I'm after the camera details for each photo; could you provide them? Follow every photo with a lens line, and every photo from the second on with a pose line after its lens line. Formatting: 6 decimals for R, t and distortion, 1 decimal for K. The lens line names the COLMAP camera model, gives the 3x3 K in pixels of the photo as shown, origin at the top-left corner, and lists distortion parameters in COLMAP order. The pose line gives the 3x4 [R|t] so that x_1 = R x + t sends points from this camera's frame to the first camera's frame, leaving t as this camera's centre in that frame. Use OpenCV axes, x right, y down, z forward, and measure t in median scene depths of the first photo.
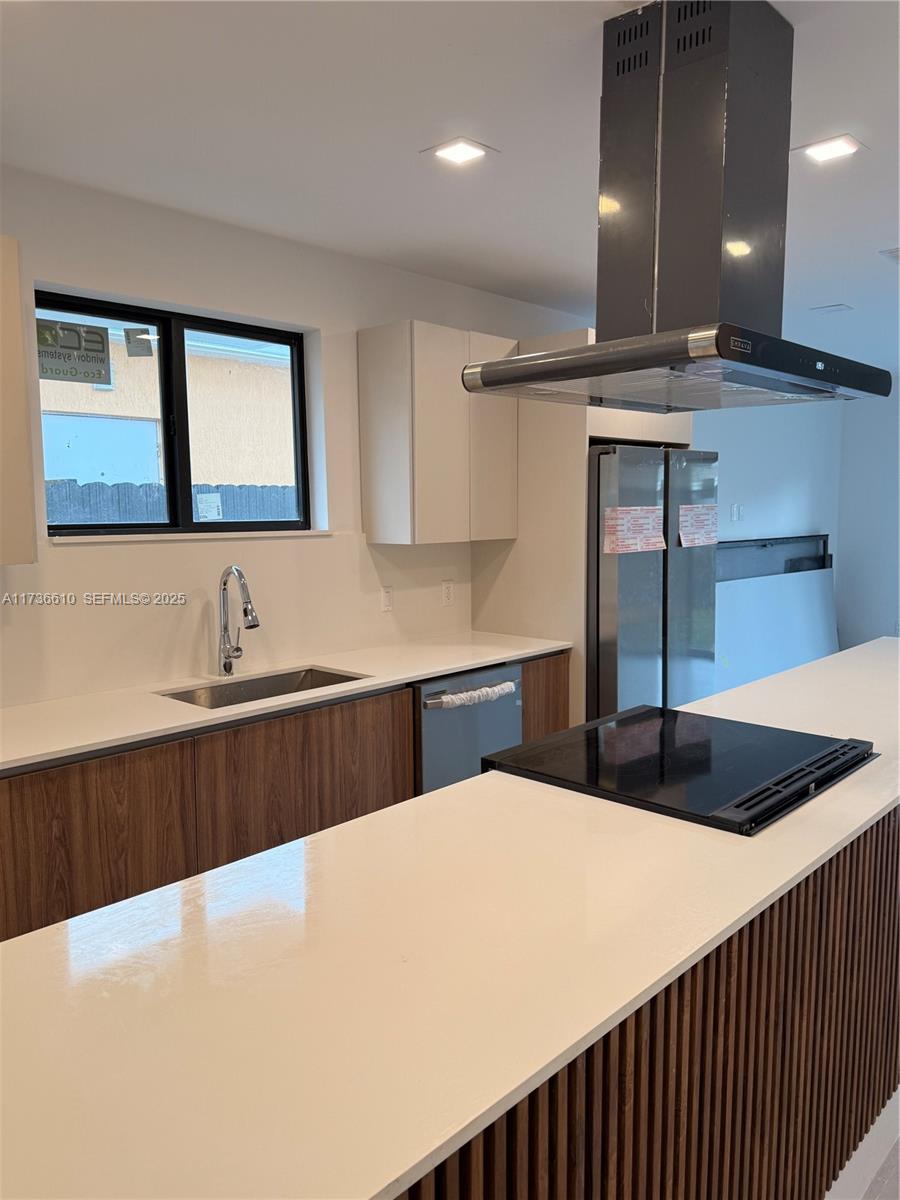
lens RADIAL K [[873.6, 0, 442.2], [0, 873.6, 593.0], [0, 0, 1]] dist [0.038715, -0.024719]
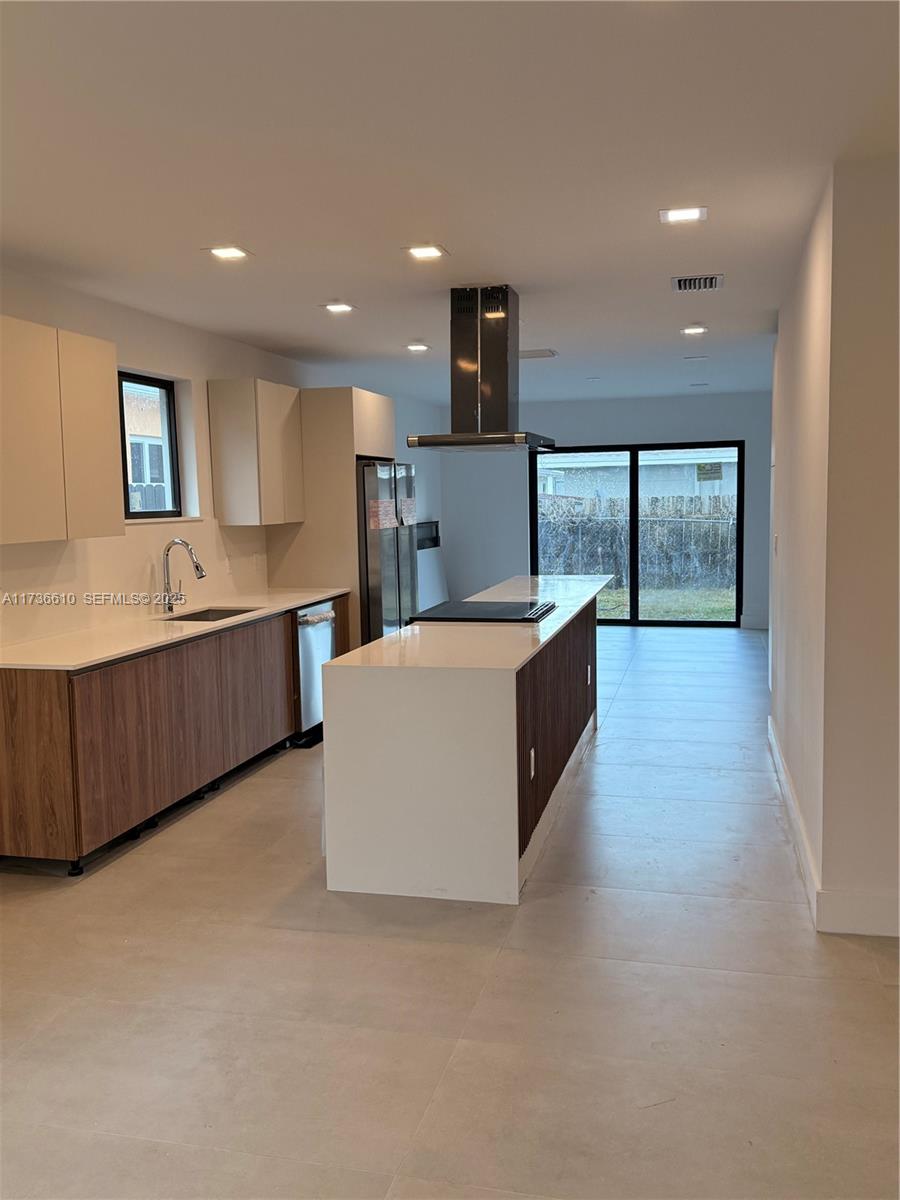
lens RADIAL K [[1004.3, 0, 452.1], [0, 1004.3, 598.1], [0, 0, 1]] dist [-0.015059, -0.002668]
pose [[0.867734, -0.054211, 0.494063, -0.592490], [0.055909, 0.998371, 0.011352, 0.066760], [-0.493874, 0.017772, 0.869352, -0.649389]]
